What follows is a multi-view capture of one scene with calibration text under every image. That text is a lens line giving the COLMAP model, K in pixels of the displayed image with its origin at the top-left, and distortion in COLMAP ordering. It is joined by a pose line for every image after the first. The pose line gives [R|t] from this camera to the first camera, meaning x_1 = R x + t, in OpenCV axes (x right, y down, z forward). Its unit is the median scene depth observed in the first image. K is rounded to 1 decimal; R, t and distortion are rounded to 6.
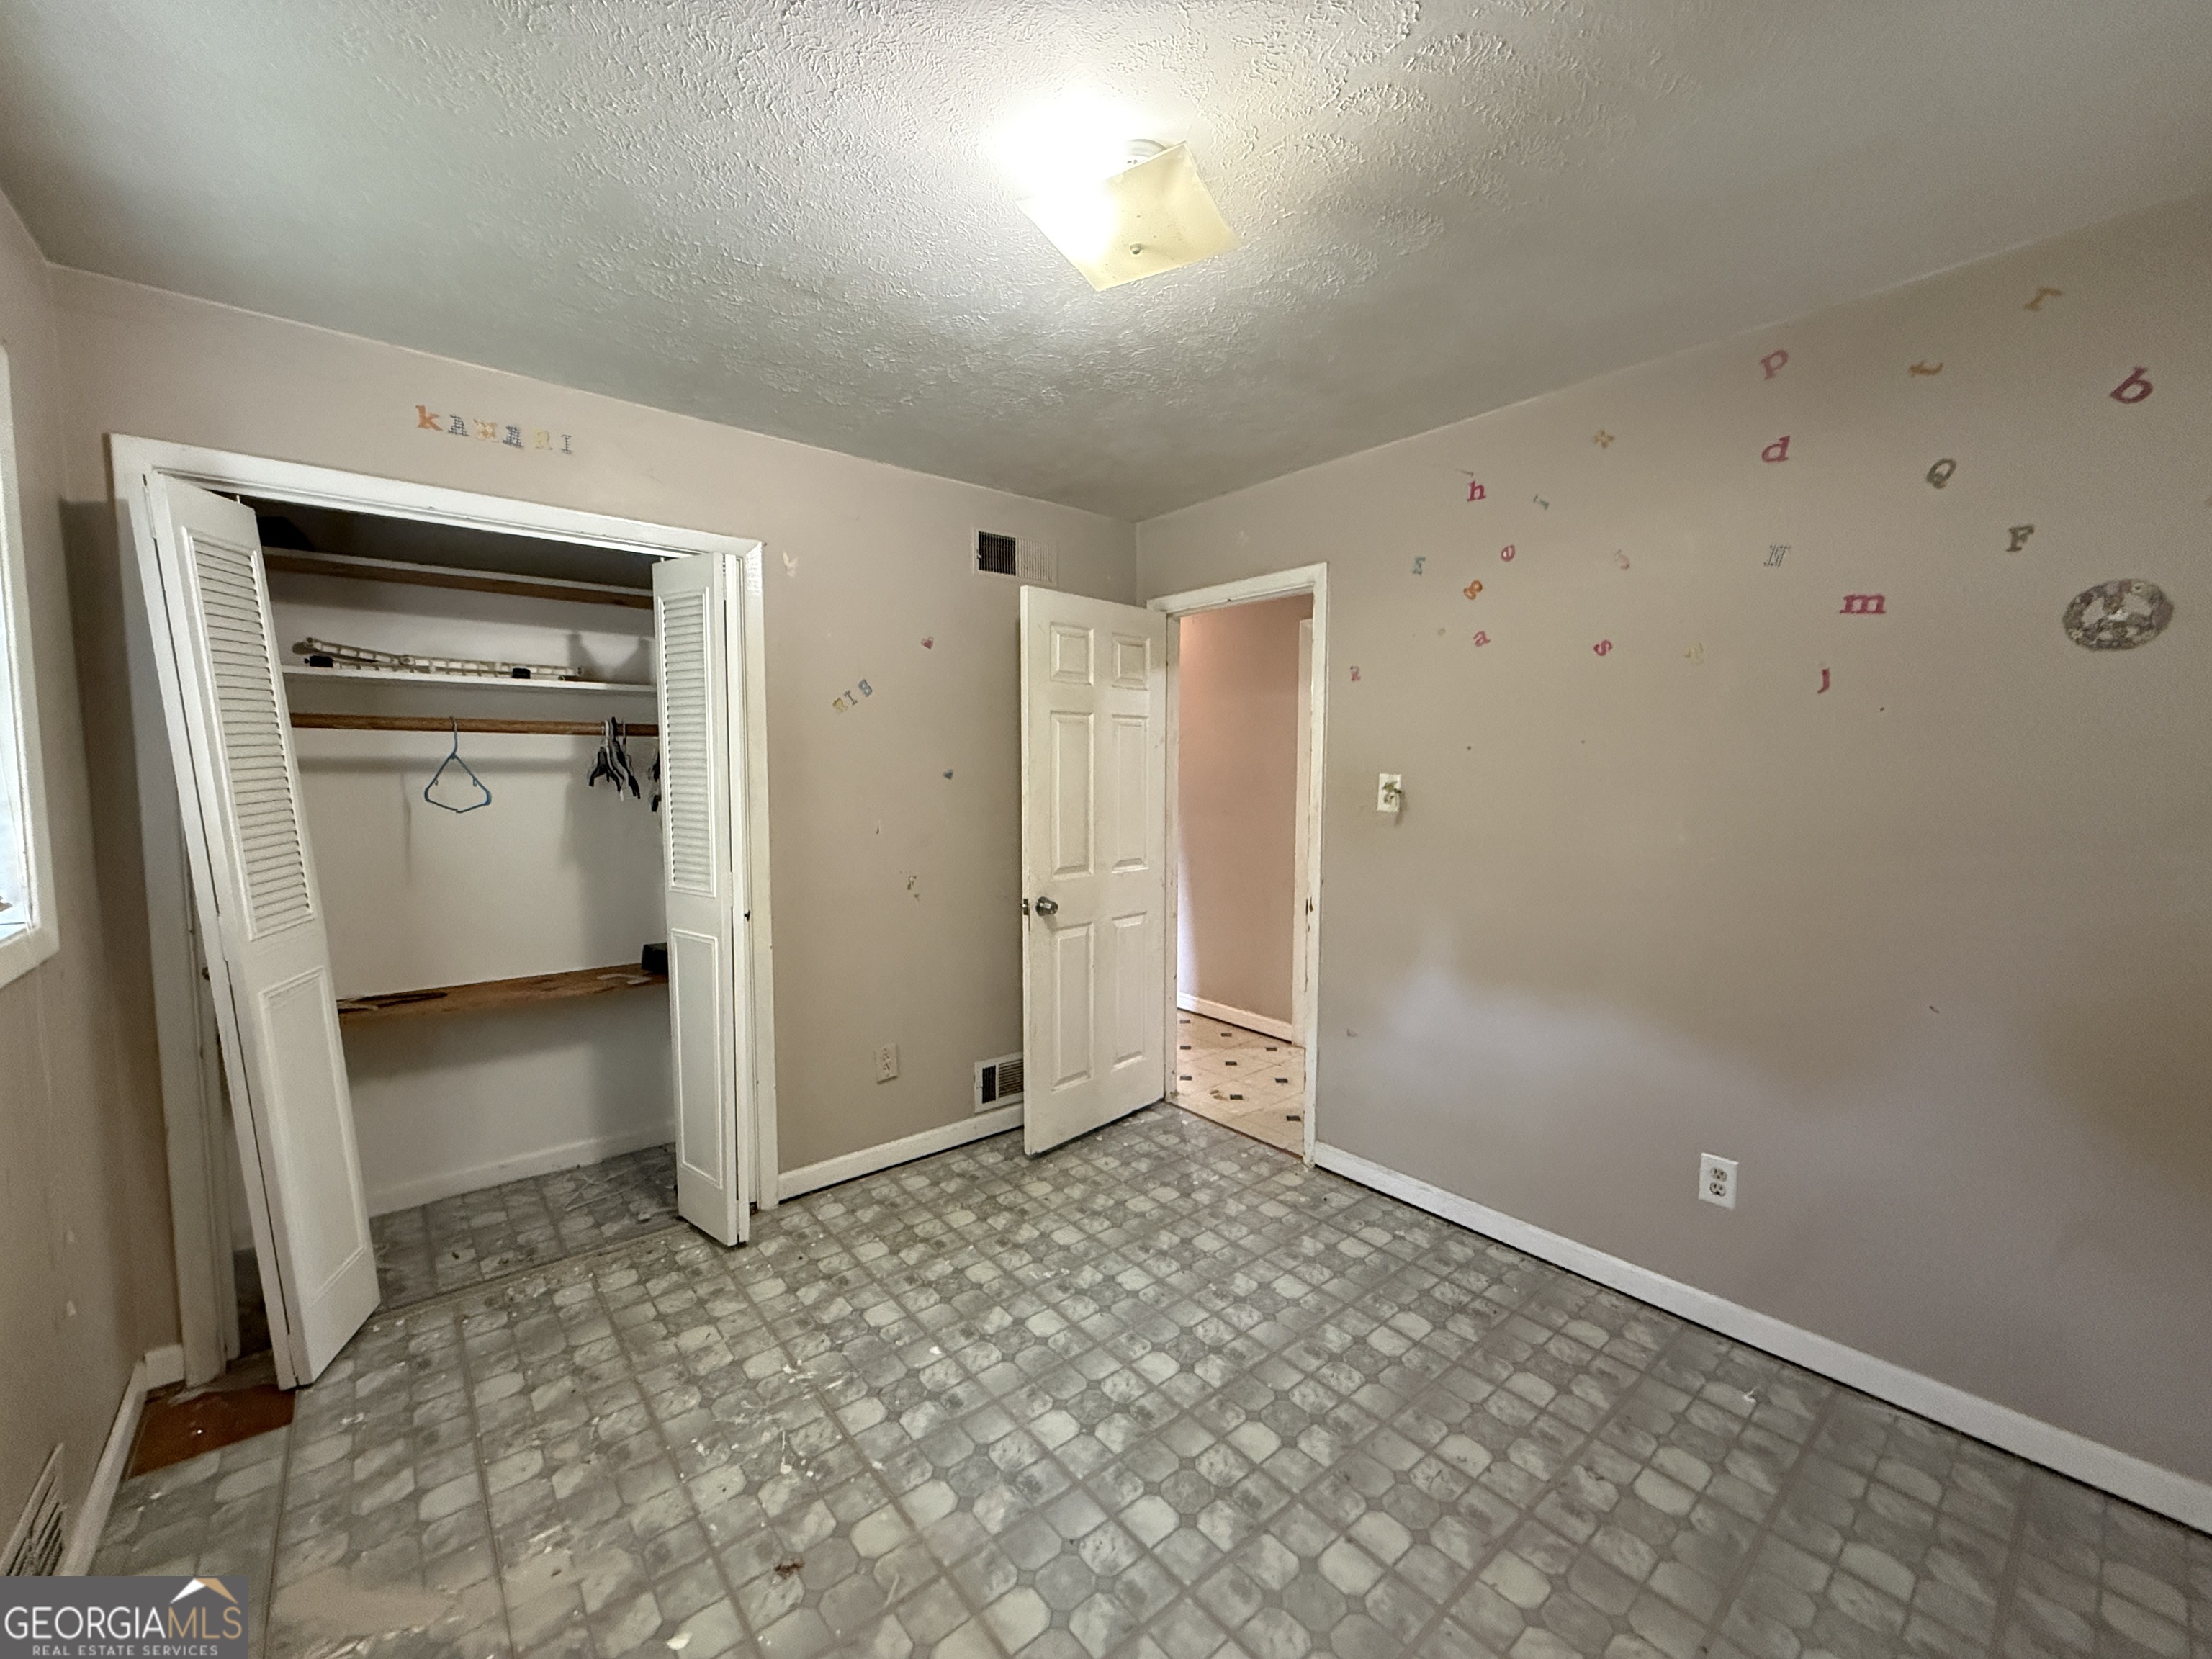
lens RADIAL K [[881.6, 0, 1102.9], [0, 881.6, 832.1], [0, 0, 1]] dist [-0.001331, 0.000185]
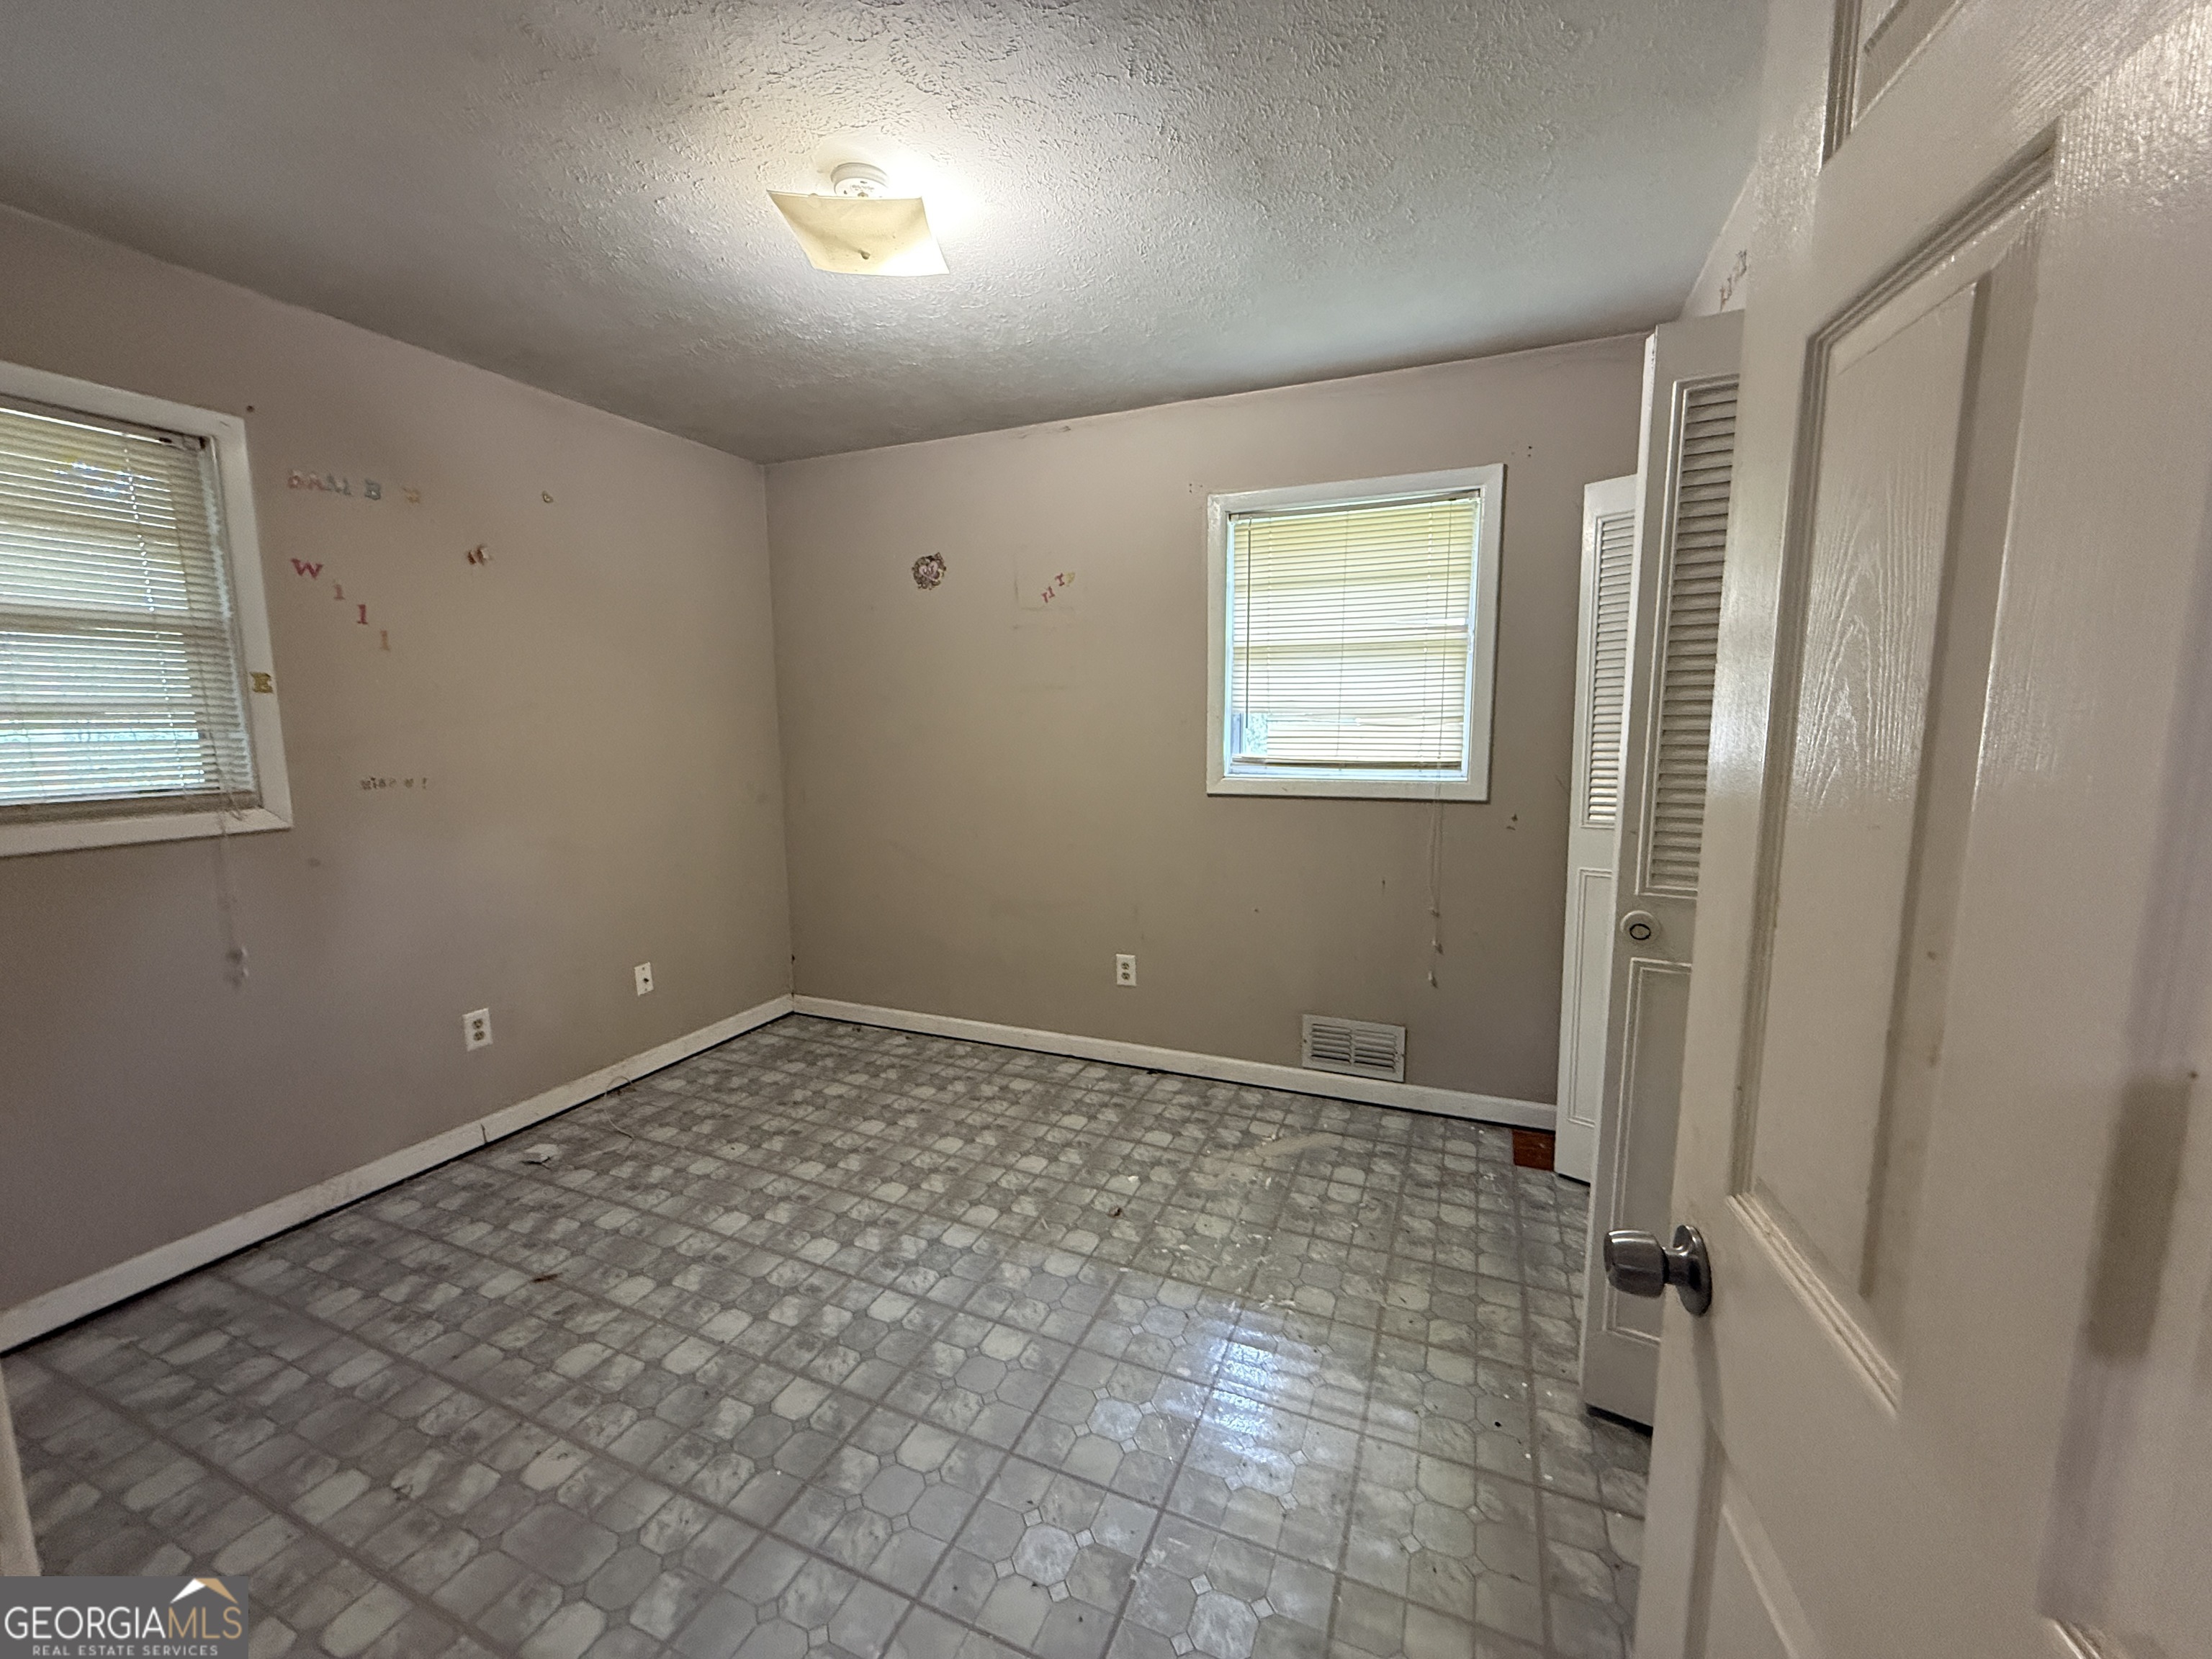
lens RADIAL K [[881.6, 0, 1102.9], [0, 881.6, 832.1], [0, 0, 1]] dist [-0.001331, 0.000185]
pose [[-0.891867, 0.062875, -0.447906, 0.292166], [-0.028187, 0.980639, 0.193783, -0.117961], [0.451418, 0.185454, -0.872828, 2.028134]]
